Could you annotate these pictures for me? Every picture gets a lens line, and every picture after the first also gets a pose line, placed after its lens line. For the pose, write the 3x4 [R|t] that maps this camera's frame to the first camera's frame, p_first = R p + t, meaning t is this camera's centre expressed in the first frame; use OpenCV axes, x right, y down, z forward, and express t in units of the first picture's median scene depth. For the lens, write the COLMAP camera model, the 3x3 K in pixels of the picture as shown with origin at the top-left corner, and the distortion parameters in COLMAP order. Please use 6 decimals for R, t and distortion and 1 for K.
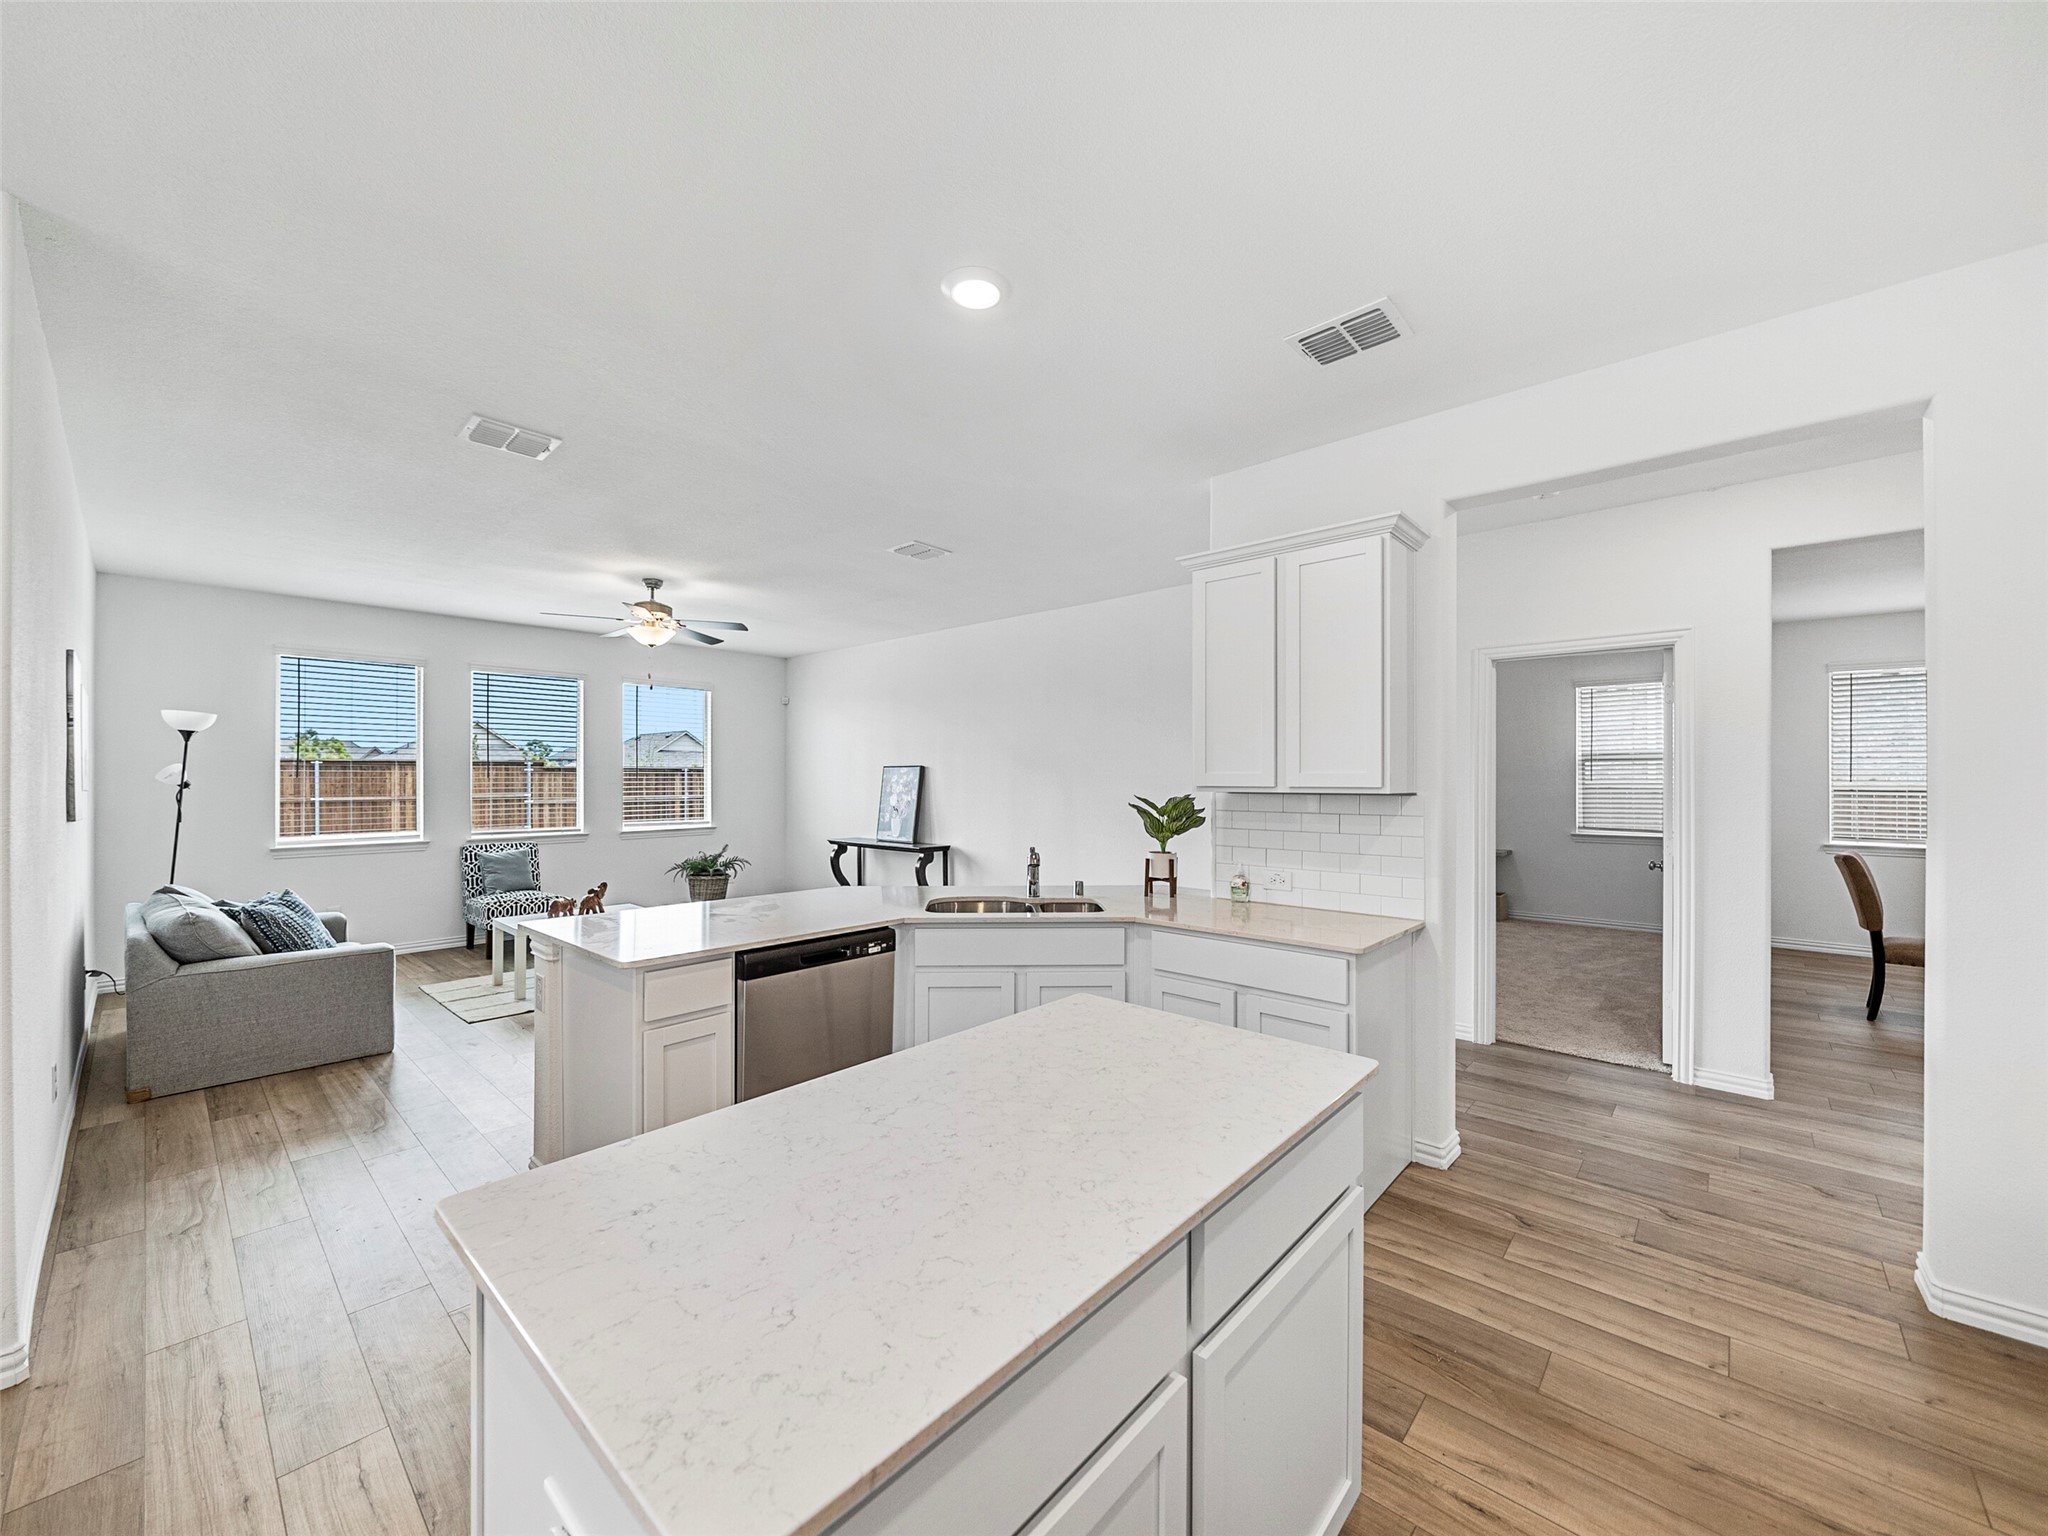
lens RADIAL K [[798.4, 0, 1025.0], [0, 798.4, 782.6], [0, 0, 1]] dist [-0.005495, -0.000645]
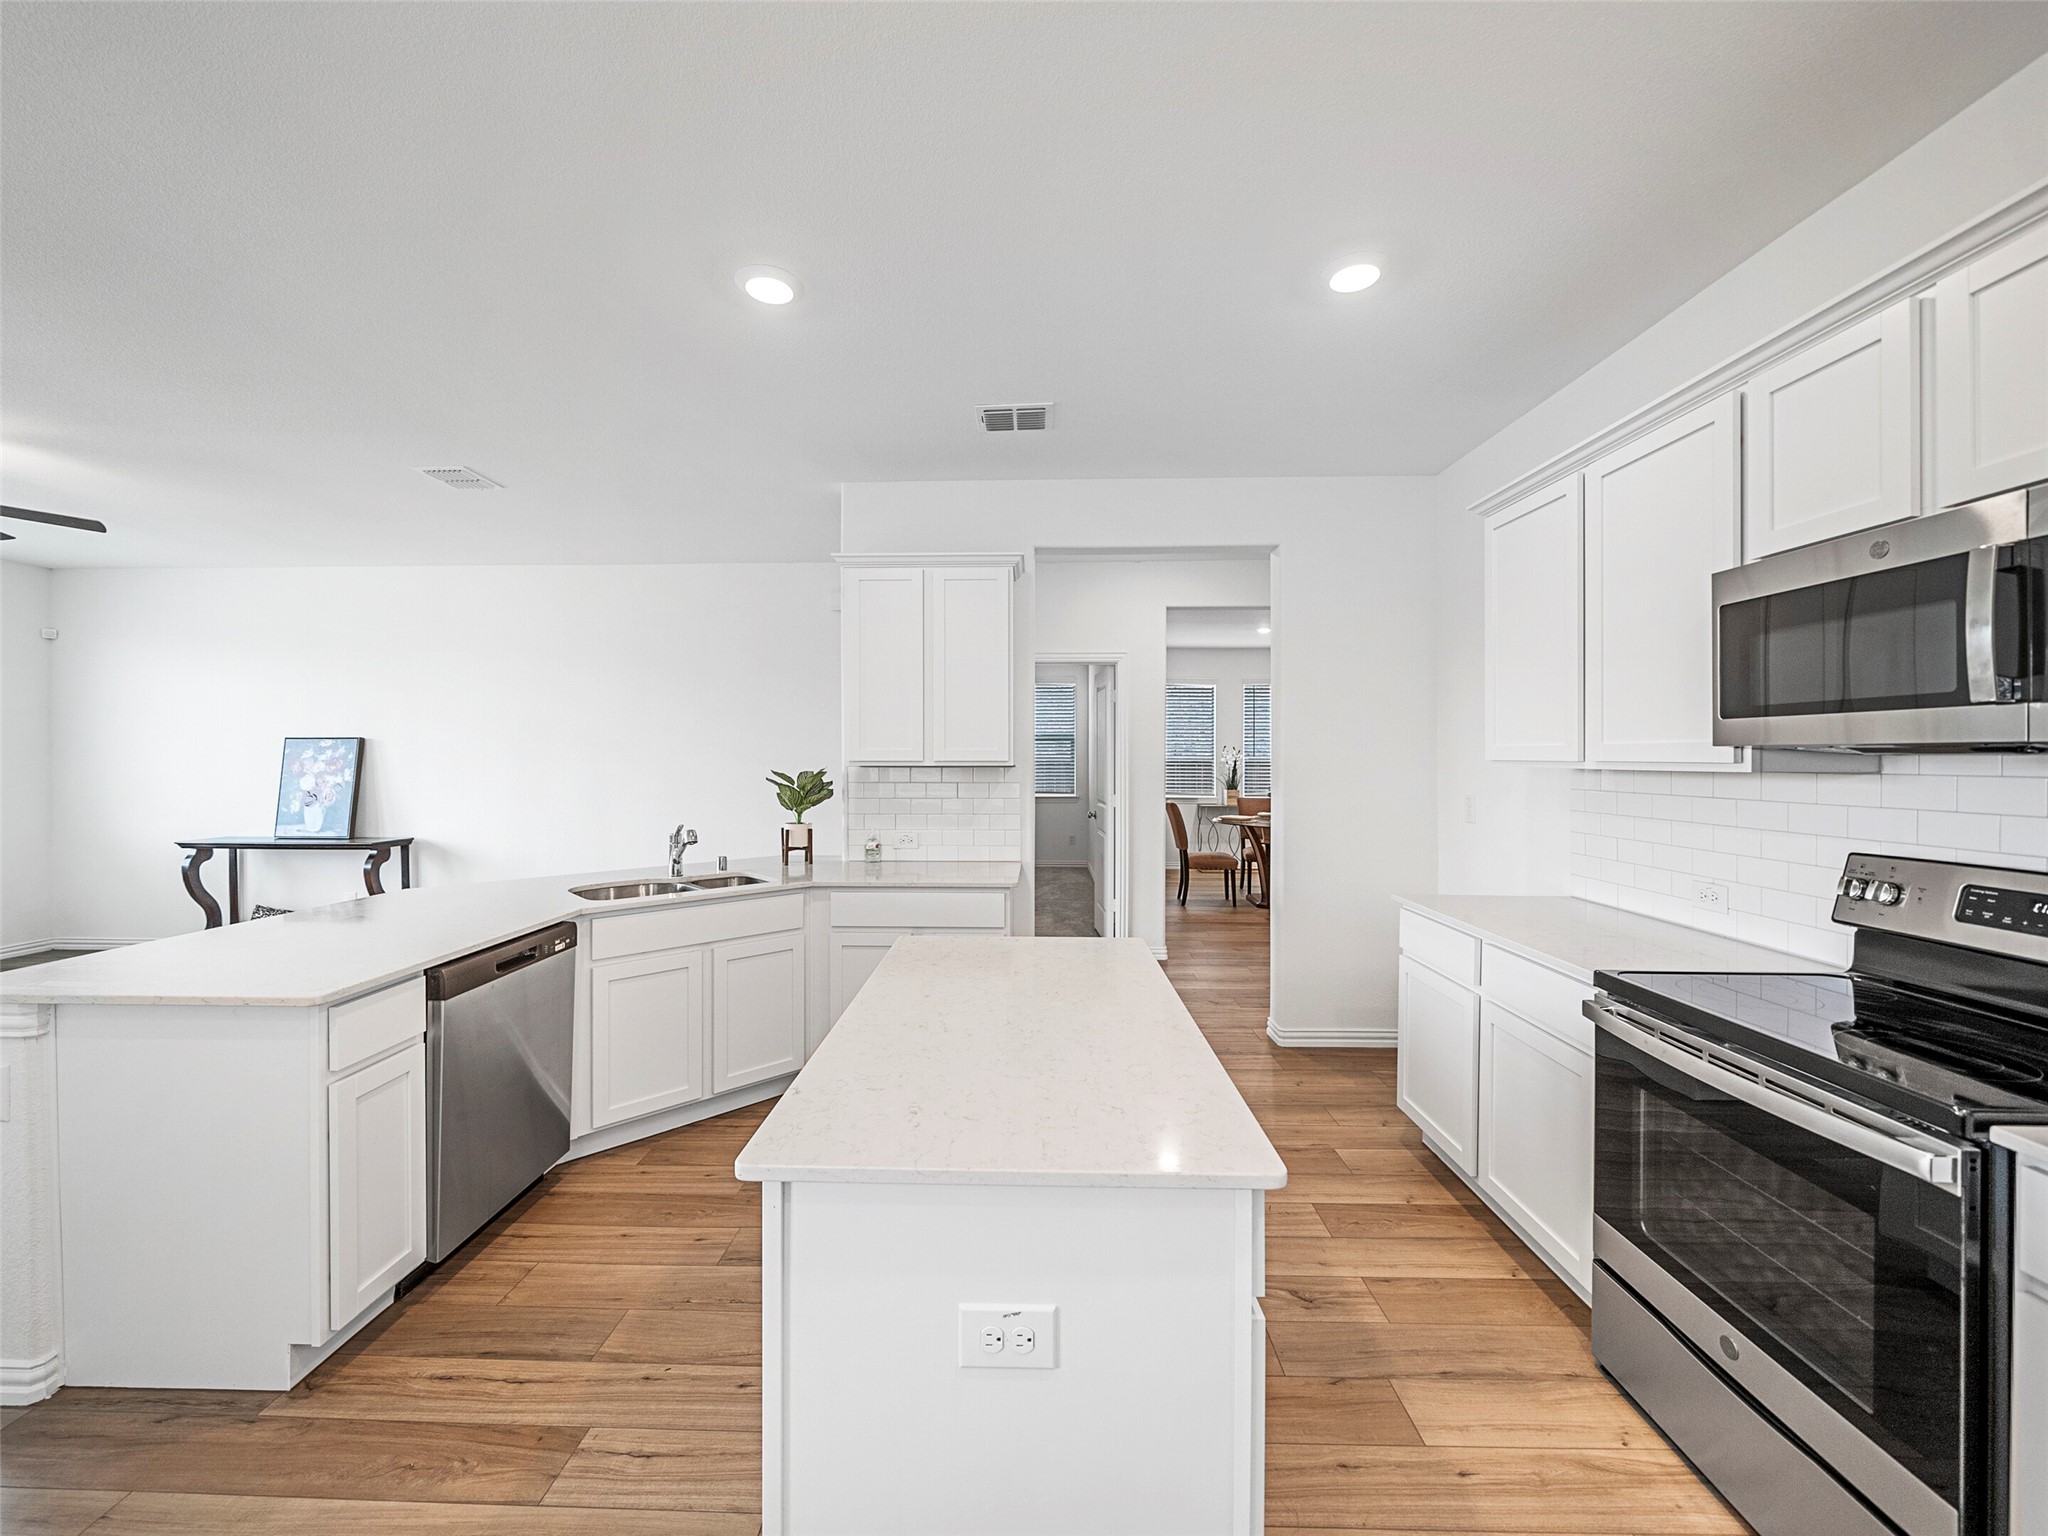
lens RADIAL K [[798.4, 0, 1023.3], [0, 798.4, 763.3], [0, 0, 1]] dist [-0.005495, -0.000645]
pose [[0.755967, -0.007160, 0.654571, -0.213232], [0.003167, 0.999968, 0.007281, 0.000223], [-0.654603, -0.003432, 0.755965, -0.003206]]
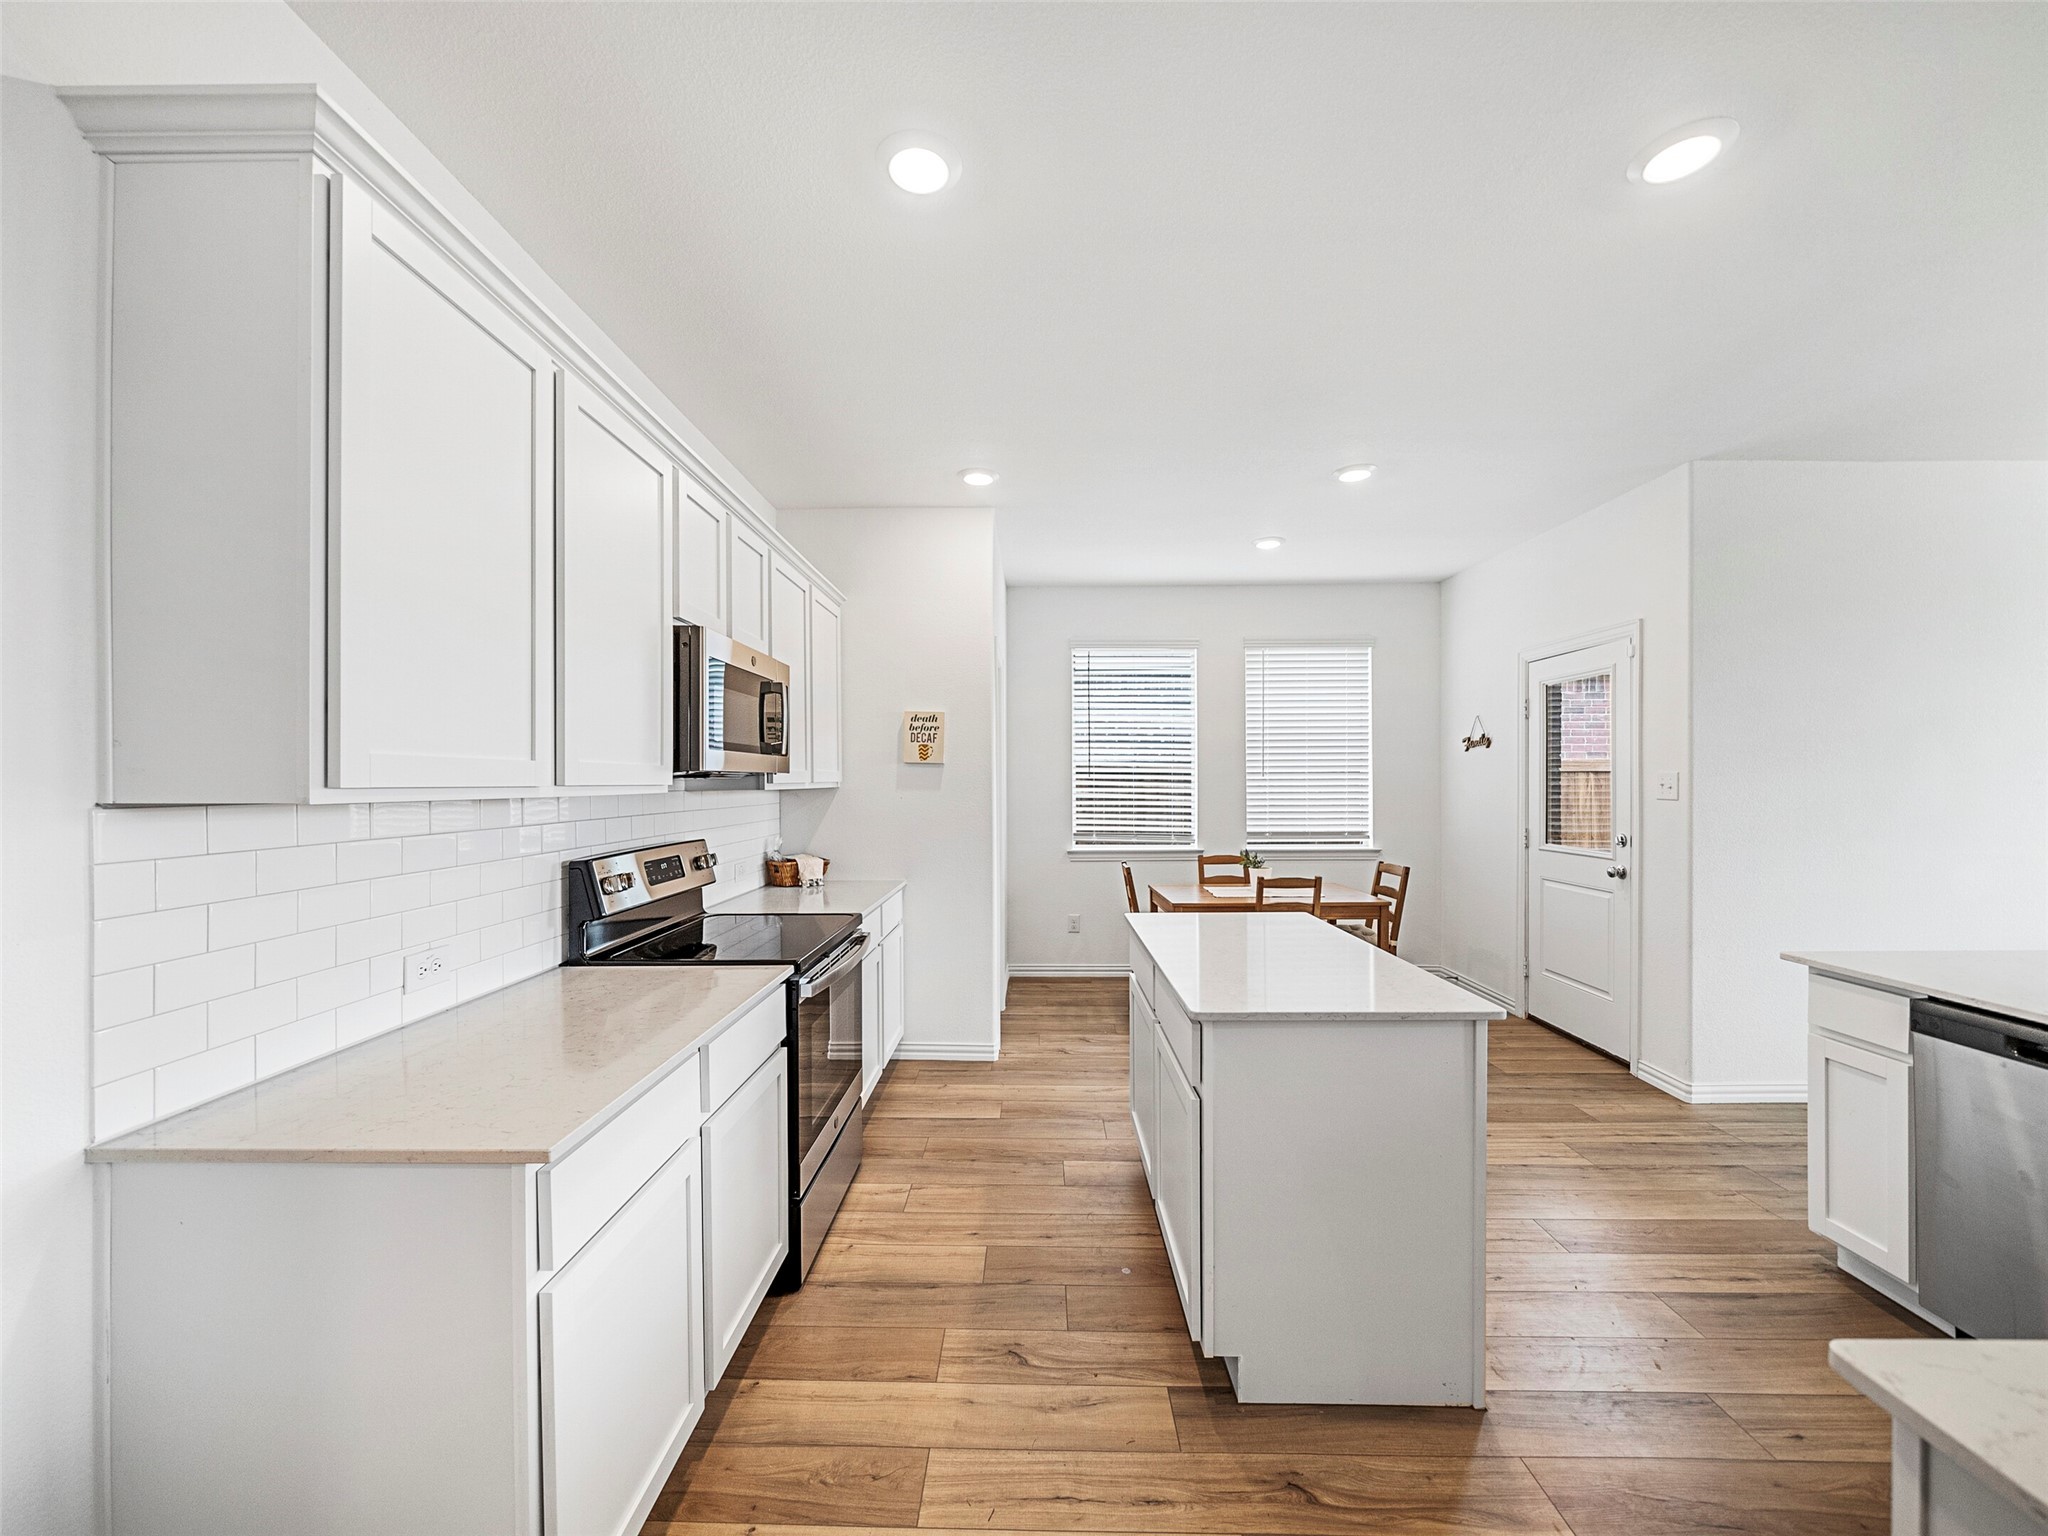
lens RADIAL K [[798.4, 0, 1029.4], [0, 798.4, 775.3], [0, 0, 1]] dist [-0.005495, -0.000645]
pose [[-0.764465, -0.003596, -0.644656, 0.404456], [-0.000047, 0.999985, -0.005522, -0.000326], [0.644666, -0.004191, -0.764453, 0.509324]]
